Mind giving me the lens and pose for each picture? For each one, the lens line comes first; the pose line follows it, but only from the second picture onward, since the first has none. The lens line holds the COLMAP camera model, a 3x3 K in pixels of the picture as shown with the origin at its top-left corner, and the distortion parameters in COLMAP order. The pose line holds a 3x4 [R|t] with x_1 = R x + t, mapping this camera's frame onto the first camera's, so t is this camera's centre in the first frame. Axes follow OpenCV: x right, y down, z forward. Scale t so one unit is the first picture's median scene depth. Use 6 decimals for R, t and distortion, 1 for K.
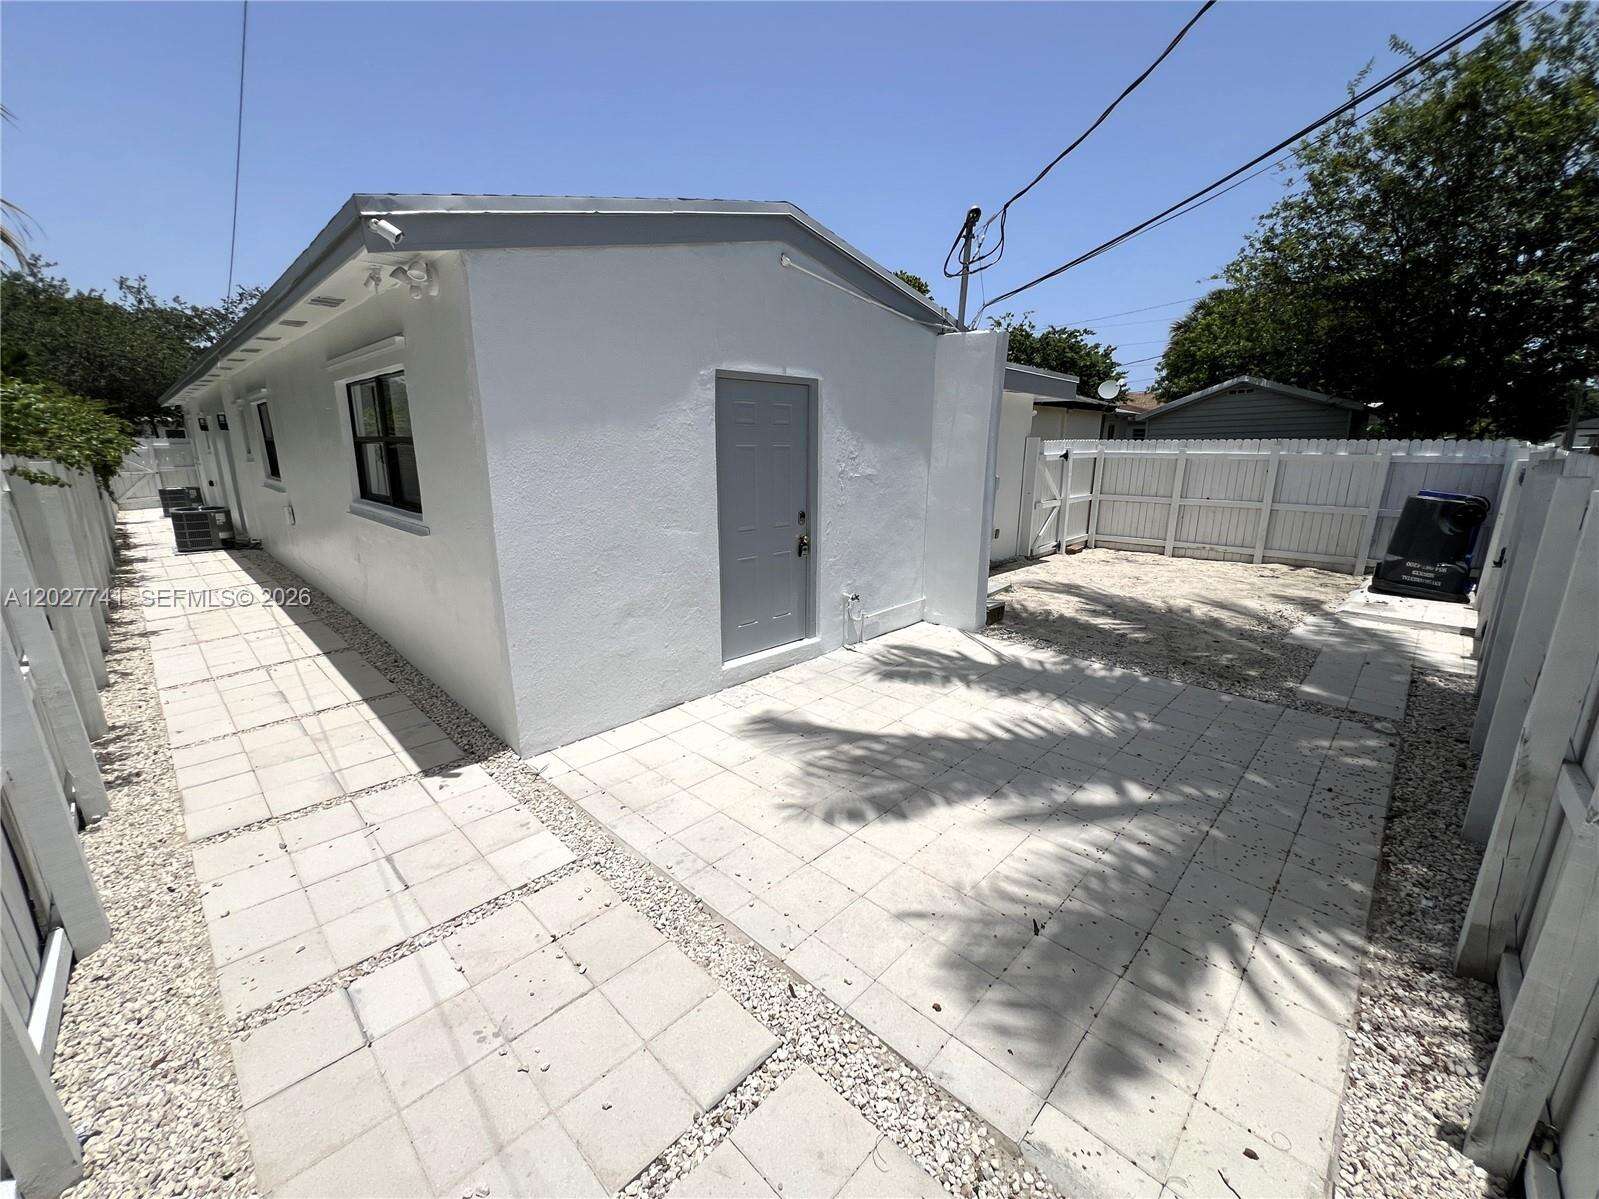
lens RADIAL K [[642.6, 0, 800.4], [0, 642.6, 601.5], [0, 0, 1]] dist [0.000789, -0.000229]
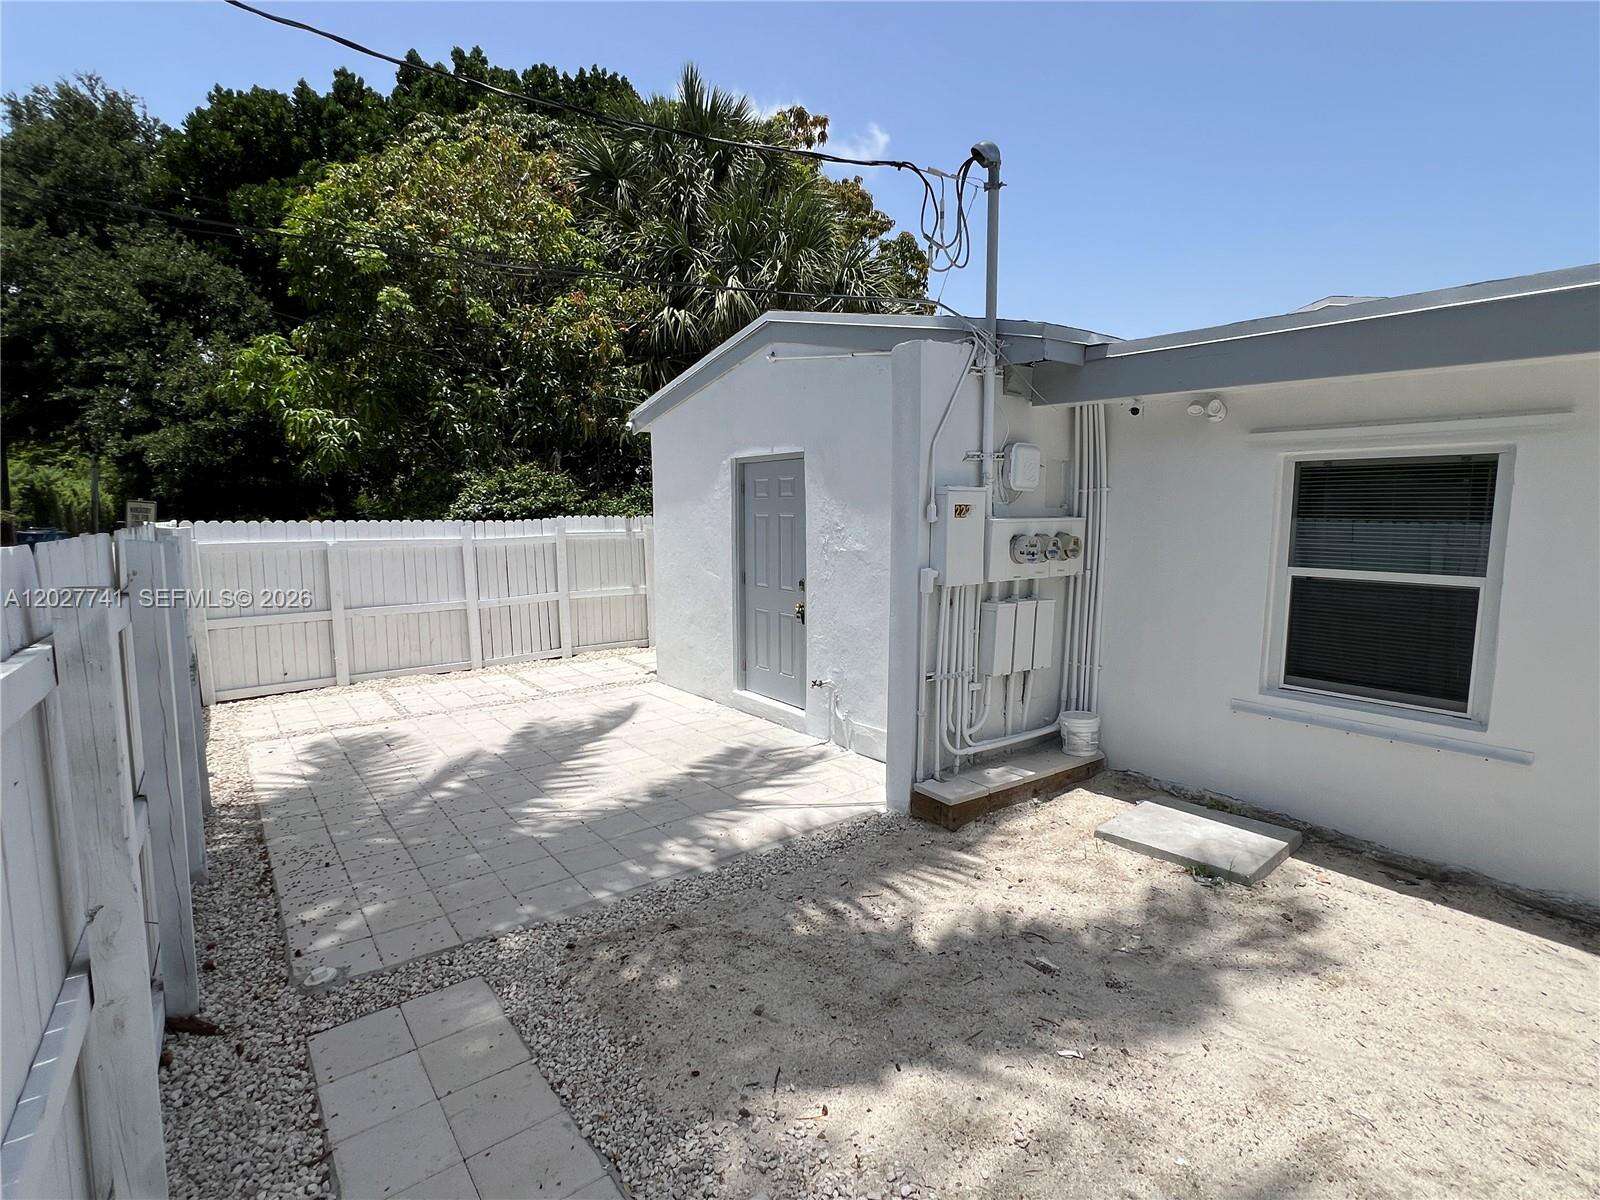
lens RADIAL K [[793.9, 0, 802.5], [0, 793.9, 598.1], [0, 0, 1]] dist [-0.003012, -0.000491]
pose [[-0.142040, 0.115853, -0.983058, 1.357515], [-0.242626, 0.958757, 0.148045, -0.325995], [0.959665, 0.259544, -0.108073, 1.255991]]
